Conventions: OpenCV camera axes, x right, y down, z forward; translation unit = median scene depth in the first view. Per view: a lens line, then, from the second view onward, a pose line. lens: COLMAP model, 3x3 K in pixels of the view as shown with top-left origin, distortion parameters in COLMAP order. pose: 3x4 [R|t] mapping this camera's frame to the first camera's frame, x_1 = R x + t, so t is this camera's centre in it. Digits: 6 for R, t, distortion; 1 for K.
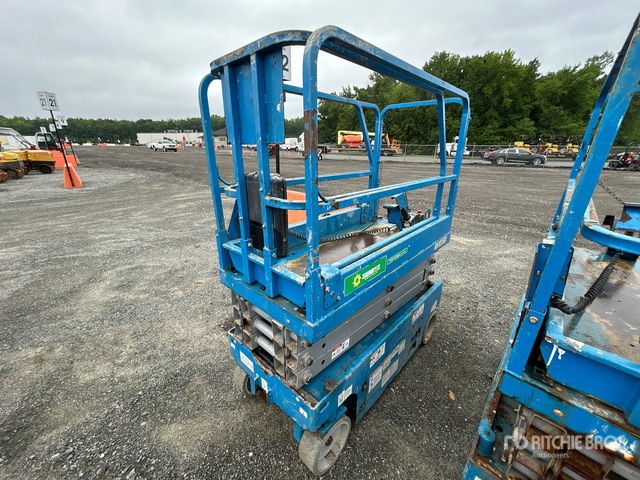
lens RADIAL K [[260.3, 0, 318.9], [0, 260.3, 242.2], [0, 0, 1]] dist [0.006761, 0.002554]
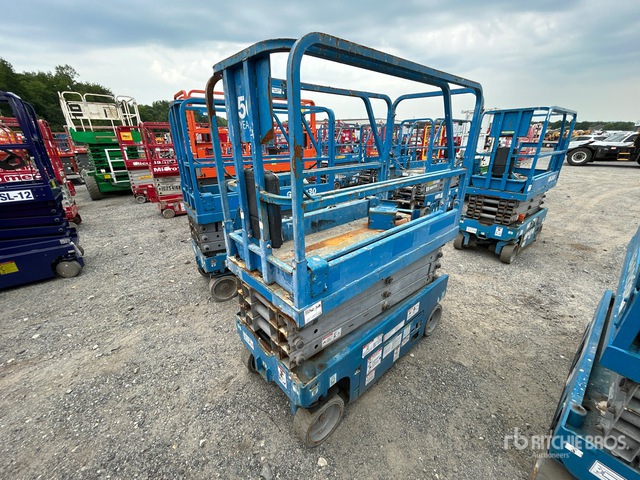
lens RADIAL K [[260.3, 0, 317.6], [0, 260.3, 243.1], [0, 0, 1]] dist [0.006761, 0.002554]
pose [[0.994942, 0.027012, -0.096750, 0.109277], [-0.022538, 0.998639, 0.047041, -0.015446], [0.097889, -0.044622, 0.994196, -0.047656]]
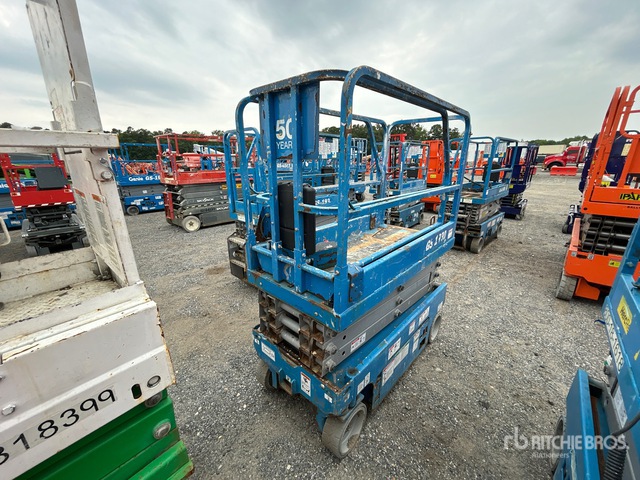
lens RADIAL K [[260.3, 0, 313.9], [0, 260.3, 242.9], [0, 0, 1]] dist [0.006761, 0.002554]
pose [[0.999967, -0.001878, -0.007925, -0.097868], [0.001642, 0.999559, -0.029658, 0.024436], [0.007977, 0.029644, 0.999529, -0.113918]]
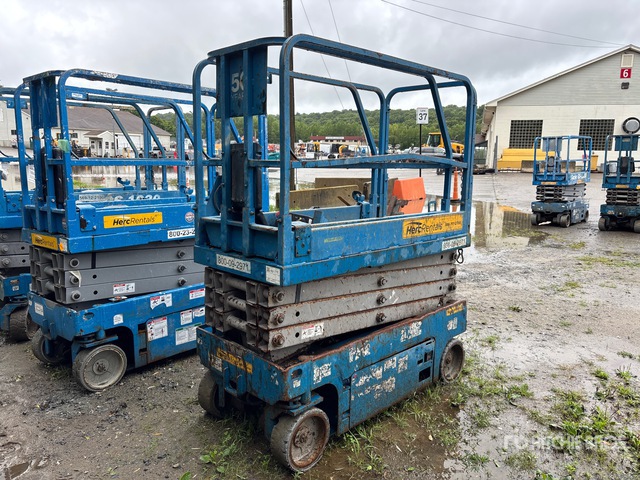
lens RADIAL K [[506.7, 0, 313.4], [0, 506.7, 234.4], [0, 0, 1]] dist [0.098295, 0.005091]
pose [[0.998771, 0.019680, -0.045484, 0.143082], [-0.028727, 0.977758, -0.207760, 0.461296], [0.040384, 0.208811, 0.977122, -0.849940]]
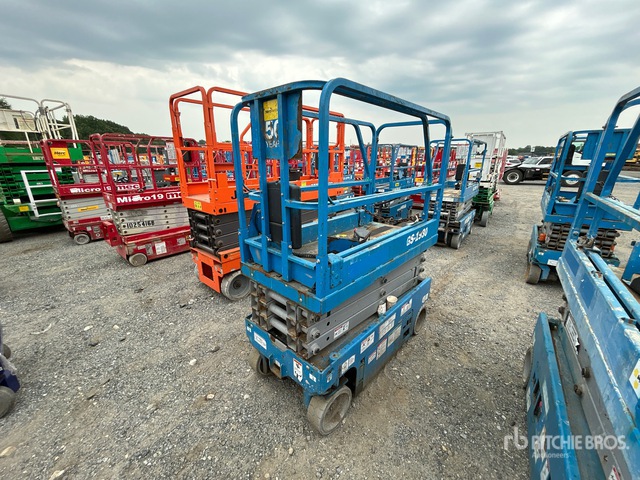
lens RADIAL K [[260.3, 0, 315.4], [0, 260.3, 242.8], [0, 0, 1]] dist [0.006761, 0.002554]
pose [[0.999995, 0.003022, -0.000045, -0.042214], [-0.003022, 0.999467, -0.032490, 0.057112], [-0.000053, 0.032490, 0.999472, -0.202111]]
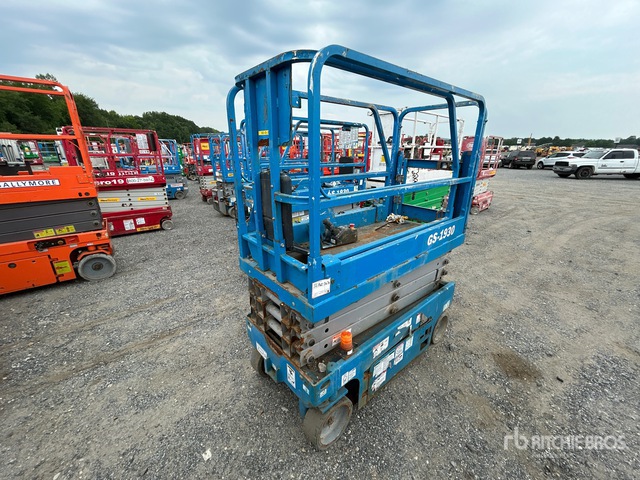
lens RADIAL K [[260.3, 0, 318.3], [0, 260.3, 243.0], [0, 0, 1]] dist [0.006761, 0.002554]
pose [[0.993884, 0.035432, -0.104590, 0.078295], [-0.035784, 0.999358, -0.001490, 0.030599], [0.104470, 0.005224, 0.994514, -0.086187]]
